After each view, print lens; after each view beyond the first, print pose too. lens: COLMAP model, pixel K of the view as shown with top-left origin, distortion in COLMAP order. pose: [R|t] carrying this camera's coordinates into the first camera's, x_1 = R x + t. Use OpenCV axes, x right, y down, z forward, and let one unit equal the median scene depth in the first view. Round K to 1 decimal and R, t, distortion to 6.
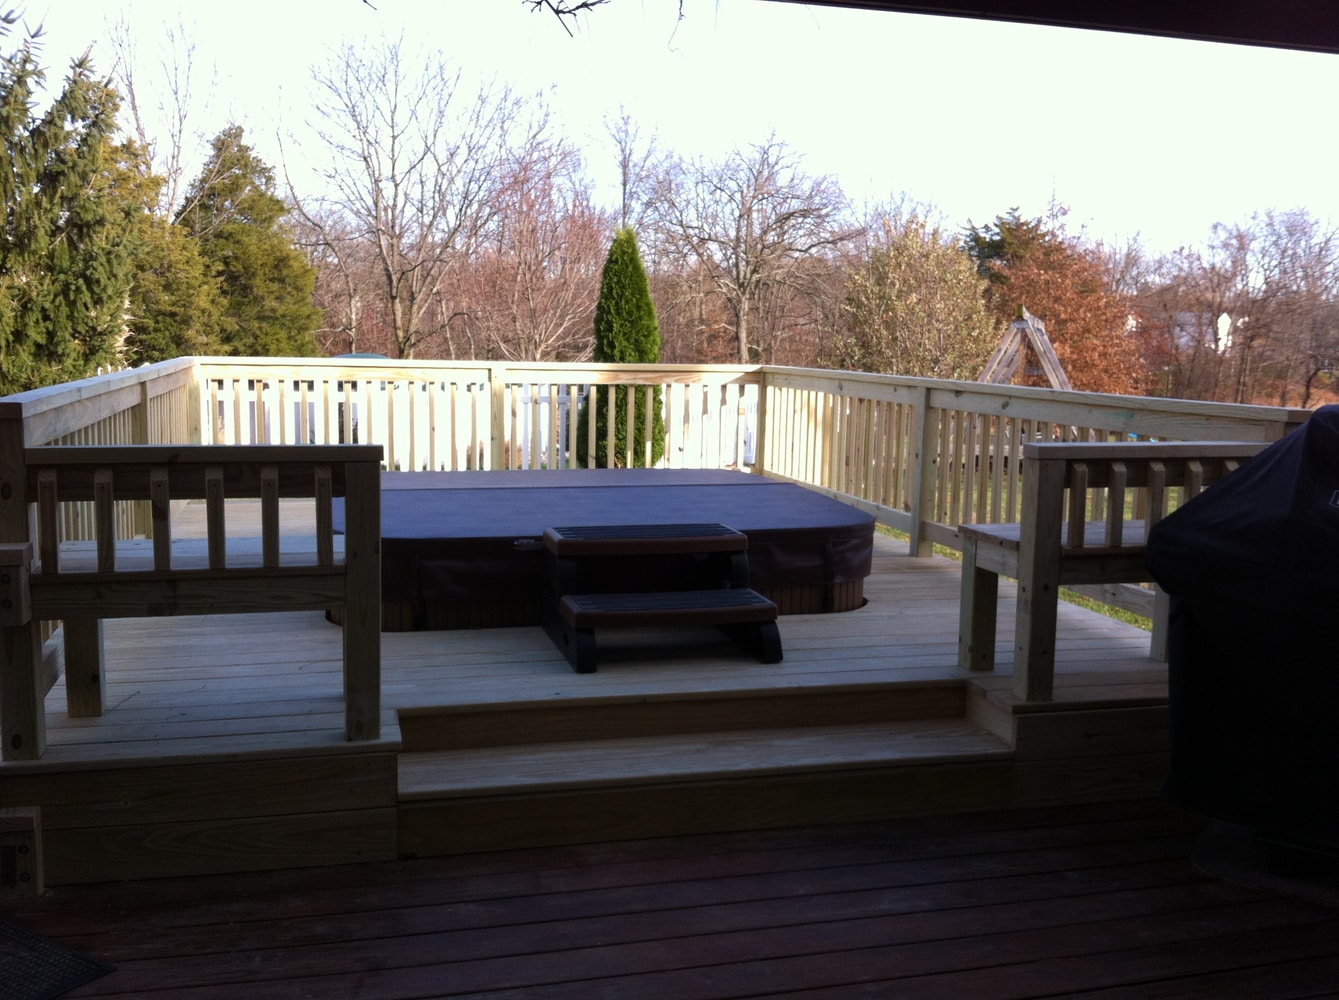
lens RADIAL K [[1276.9, 0, 661.7], [0, 1276.9, 486.5], [0, 0, 1]] dist [0.103564, -0.303972]
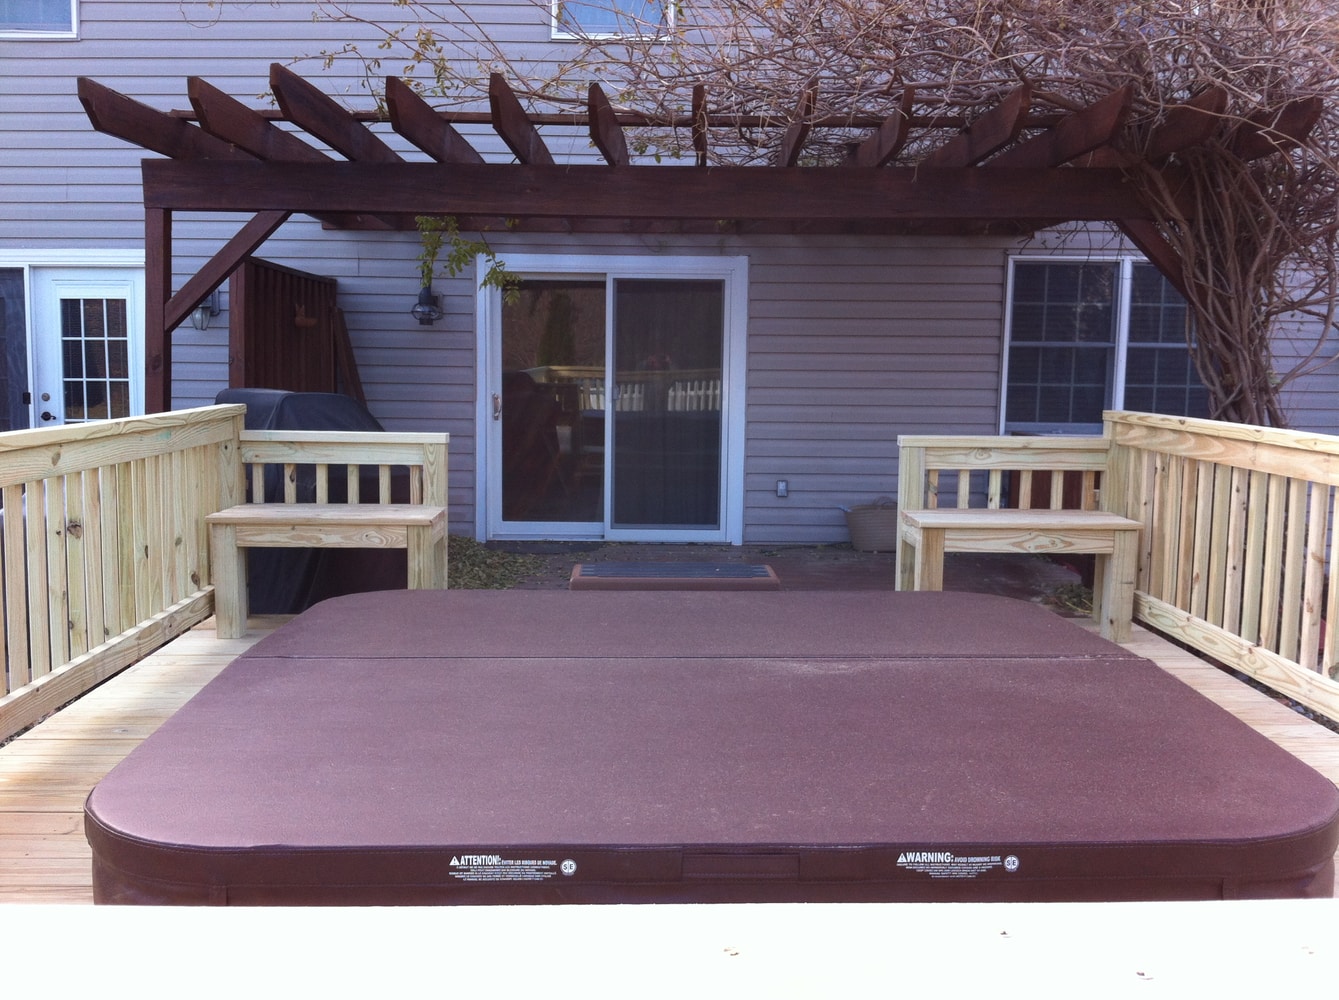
lens RADIAL K [[1276.9, 0, 661.7], [0, 1276.9, 486.5], [0, 0, 1]] dist [0.103564, -0.303972]
pose [[-0.969299, -0.051362, 0.240462, -0.092802], [0.002606, 0.975739, 0.218921, -0.094825], [-0.245873, 0.212827, -0.945649, 0.763866]]
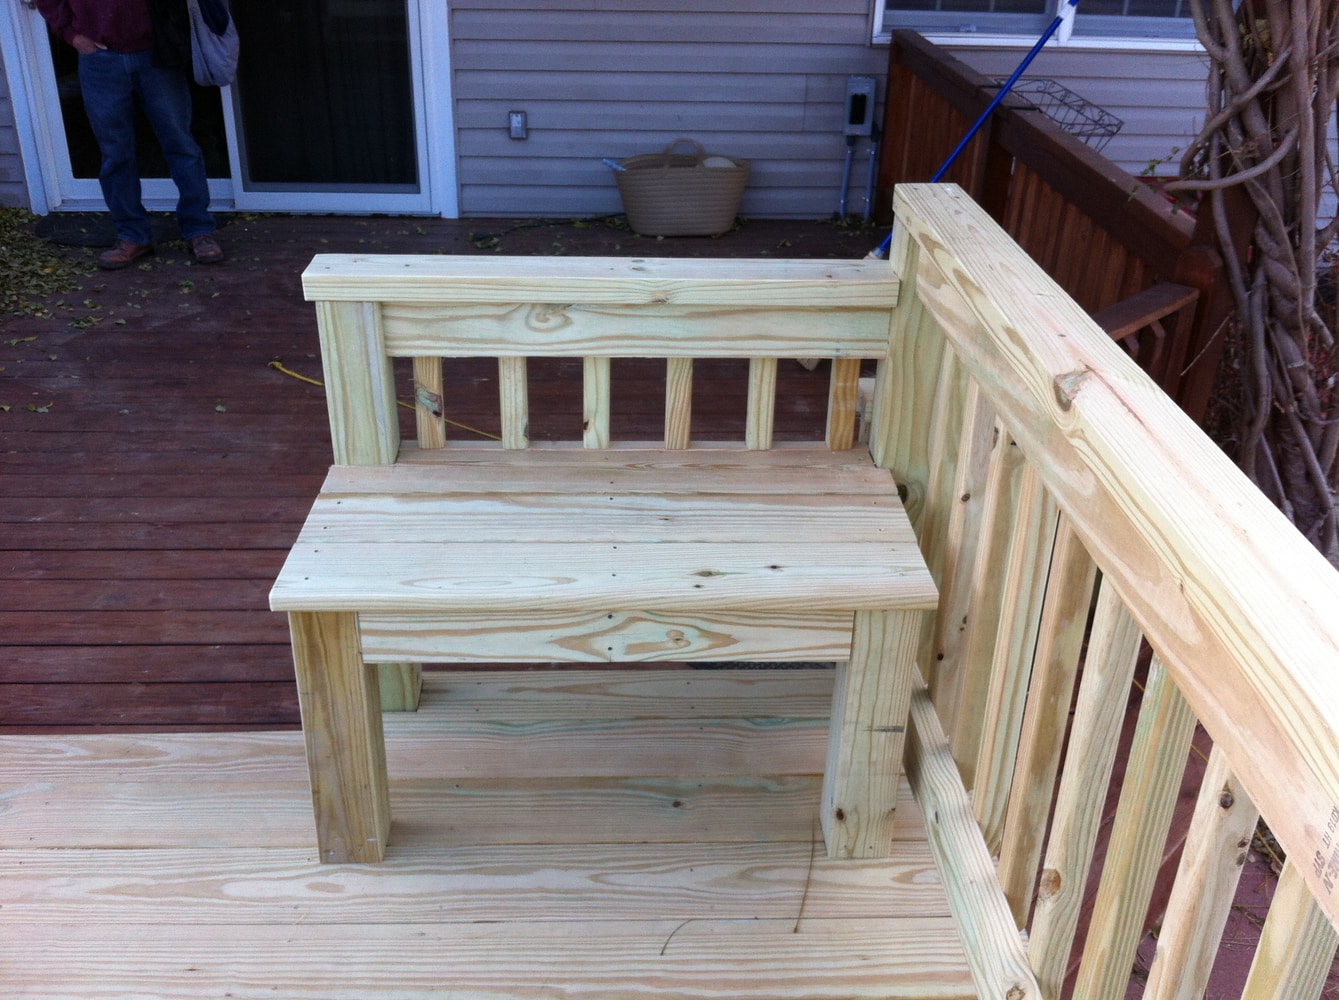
lens RADIAL K [[1276.9, 0, 661.7], [0, 1276.9, 486.5], [0, 0, 1]] dist [0.103564, -0.303972]
pose [[-0.973062, -0.131882, 0.189097, -0.141781], [-0.004095, 0.829978, 0.557782, -0.077998], [-0.230508, 0.541982, -0.808160, 0.433207]]
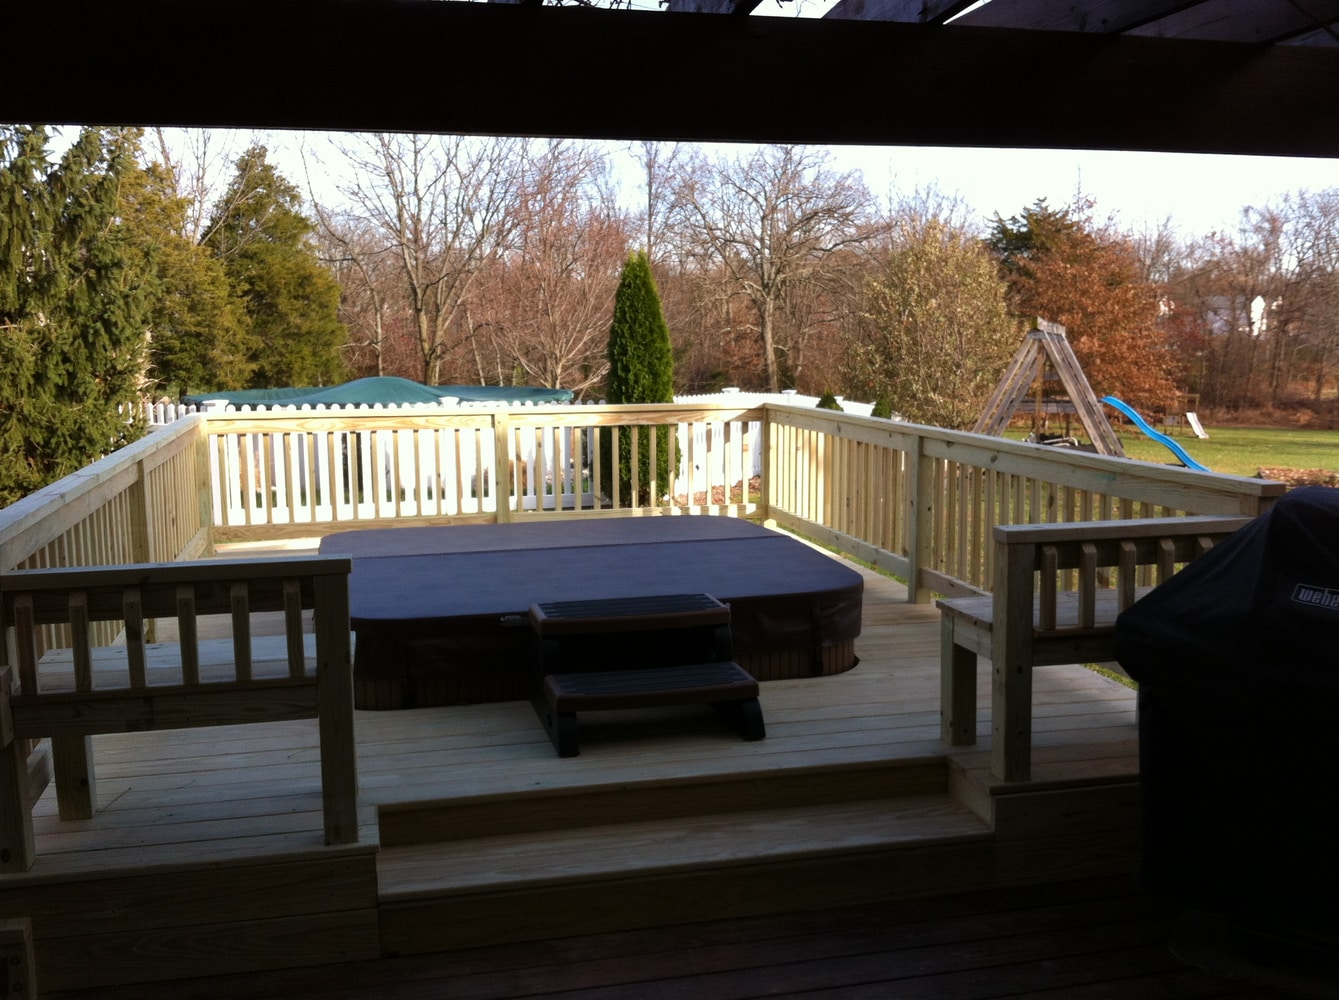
lens RADIAL K [[1279.4, 0, 671.4], [0, 1279.4, 450.2], [0, 0, 1]] dist [0.121012, -0.371474]
pose [[0.999509, -0.021121, -0.023127, 0.019085], [0.020737, 0.999646, -0.016687, -0.028949], [0.023472, 0.016199, 0.999593, -0.006049]]
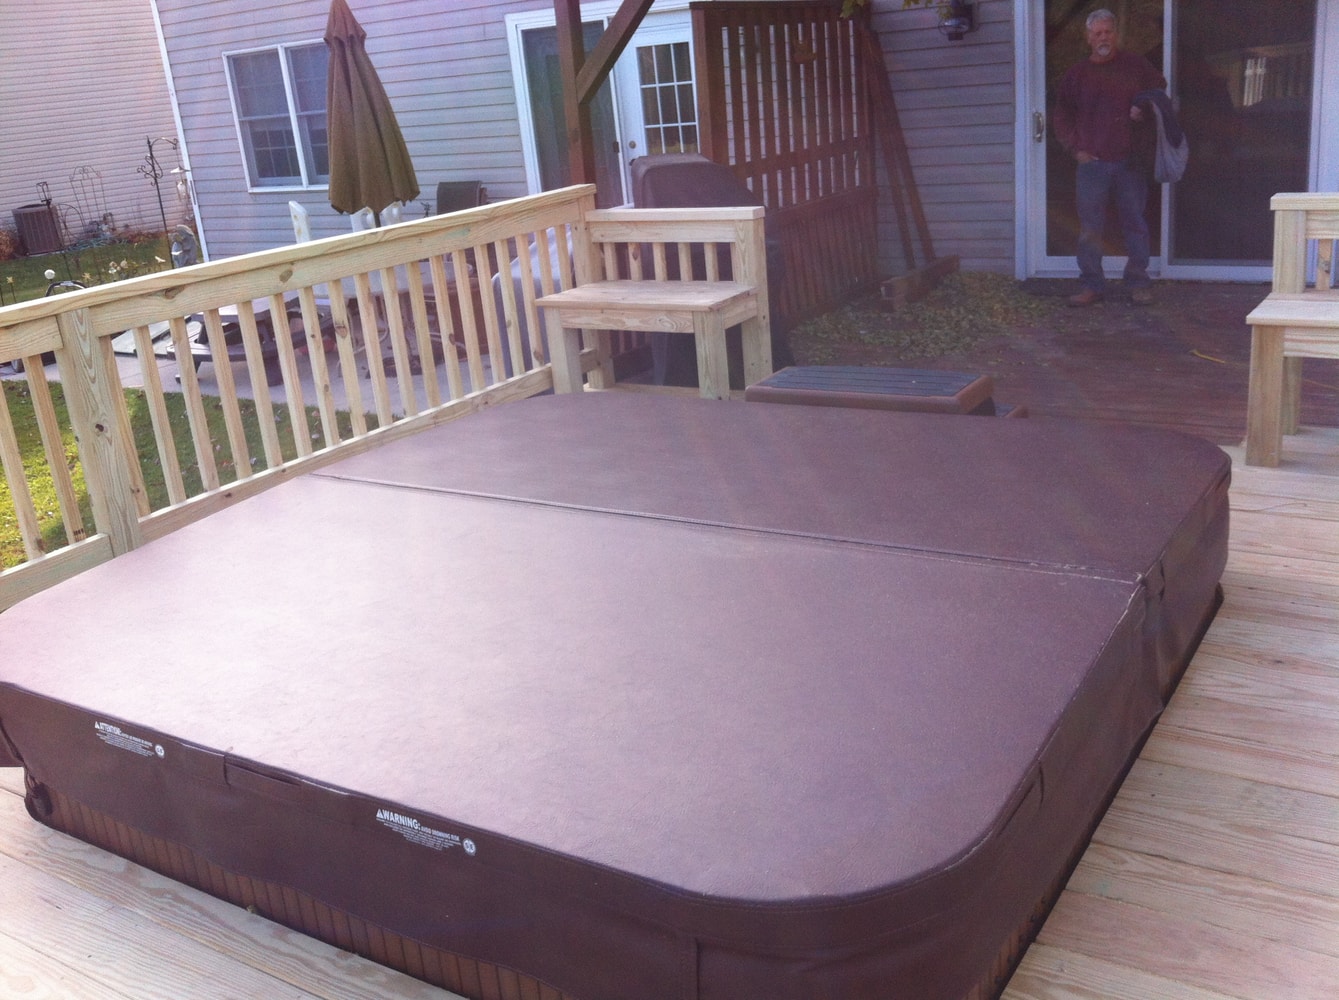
lens RADIAL K [[1276.9, 0, 661.7], [0, 1276.9, 486.5], [0, 0, 1]] dist [0.103564, -0.303972]
pose [[-0.658718, -0.192600, 0.727321, -0.225037], [0.169583, 0.903800, 0.392921, -0.104997], [-0.733029, 0.382165, -0.562688, 0.649447]]
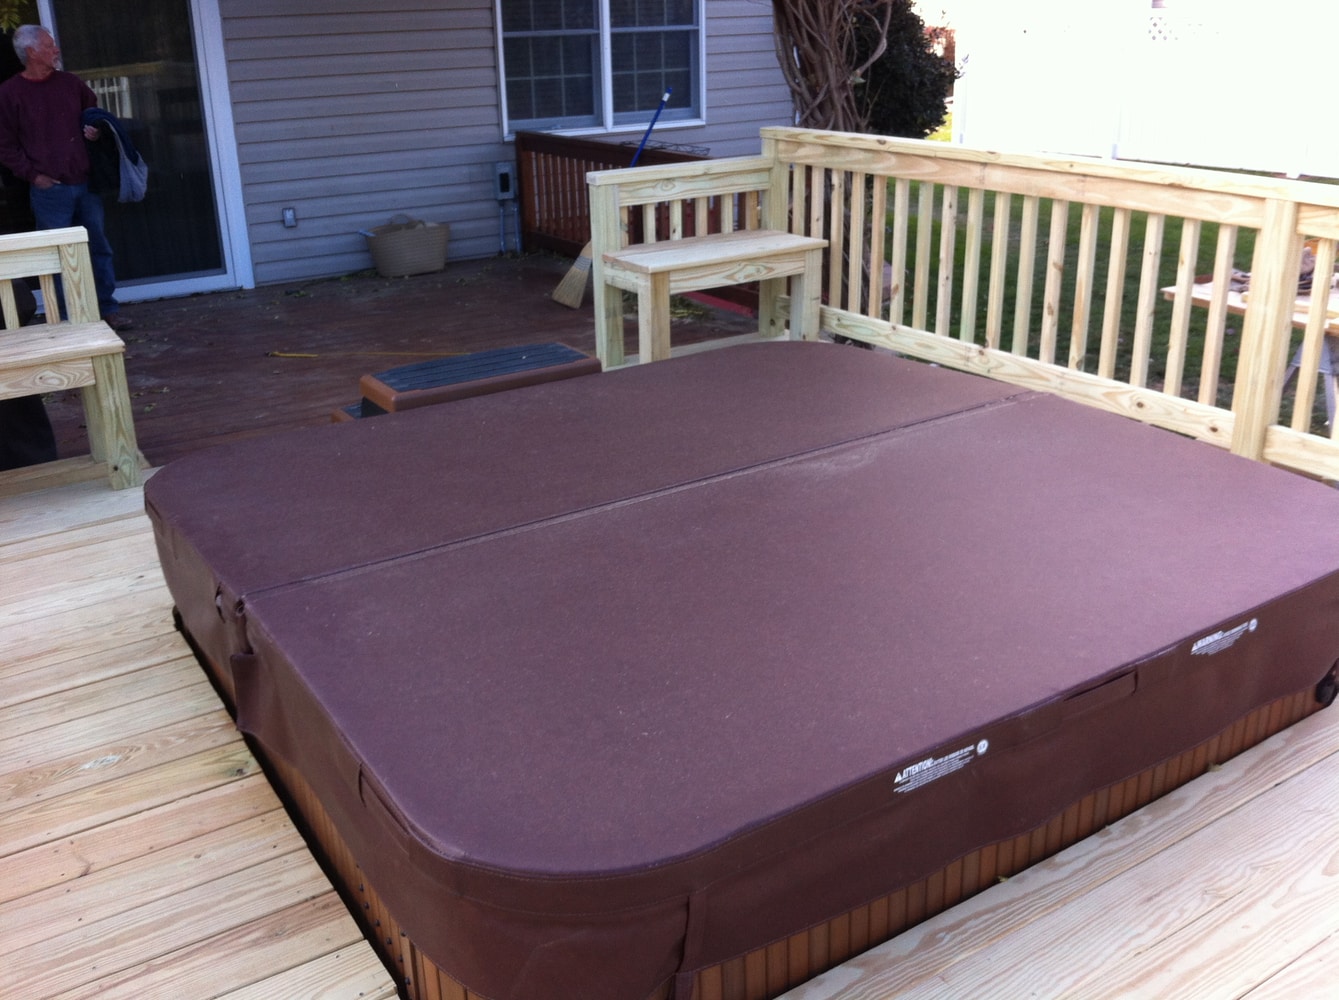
lens RADIAL K [[1272.9, 0, 667.1], [0, 1272.9, 525.7], [0, 0, 1]] dist [0.110347, -0.319084]
pose [[-0.956019, 0.119412, -0.267896, 0.044741], [-0.023338, 0.879506, 0.475316, -0.114533], [0.292374, 0.460663, -0.838037, 0.731827]]
